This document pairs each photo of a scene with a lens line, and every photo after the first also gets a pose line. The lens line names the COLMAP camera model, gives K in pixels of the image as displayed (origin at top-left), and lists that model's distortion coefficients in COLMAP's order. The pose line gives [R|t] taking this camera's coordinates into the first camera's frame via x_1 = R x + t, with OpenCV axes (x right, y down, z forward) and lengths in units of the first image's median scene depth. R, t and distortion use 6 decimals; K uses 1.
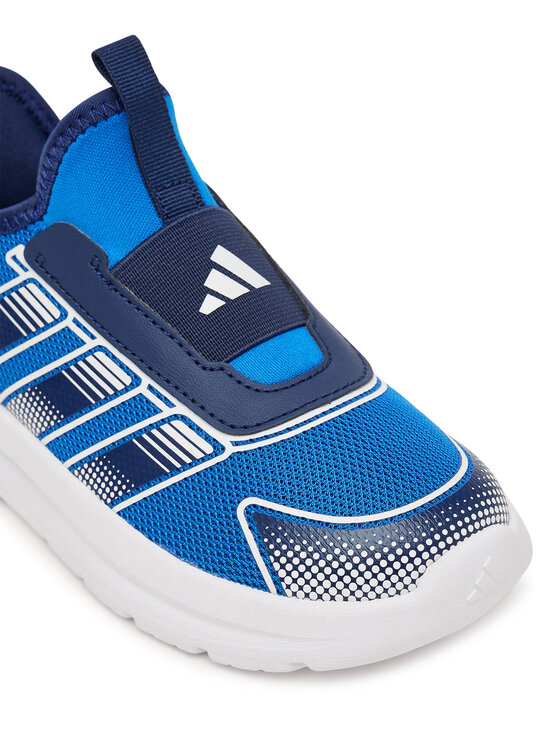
lens RADIAL K [[1880.1, 0, 275.3], [0, 1880.1, 369.7], [0, 0, 1]] dist [-0.092448, 0.000000]
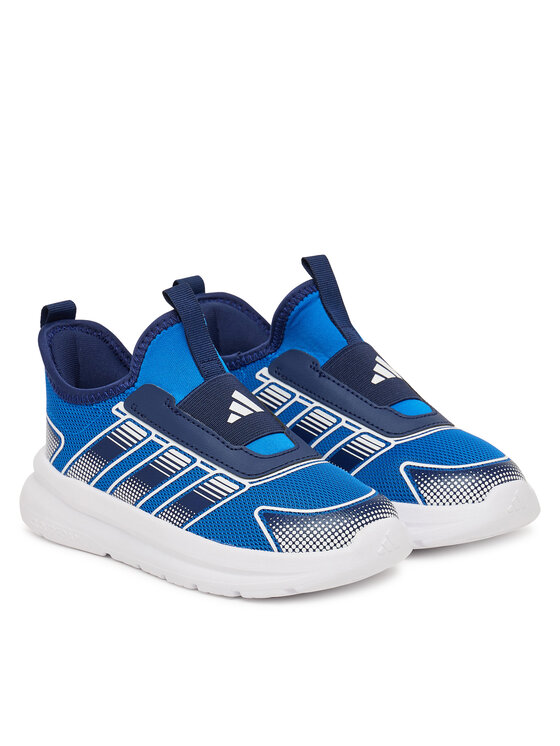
lens RADIAL K [[2589.4, 0, 280.1], [0, 2589.4, 373.1], [0, 0, 1]] dist [-0.304027, 0.000000]
pose [[0.997900, -0.021081, 0.061241, -0.143686], [0.037079, 0.961215, -0.273295, 0.621044], [-0.053105, 0.274992, 0.959979, -1.459383]]
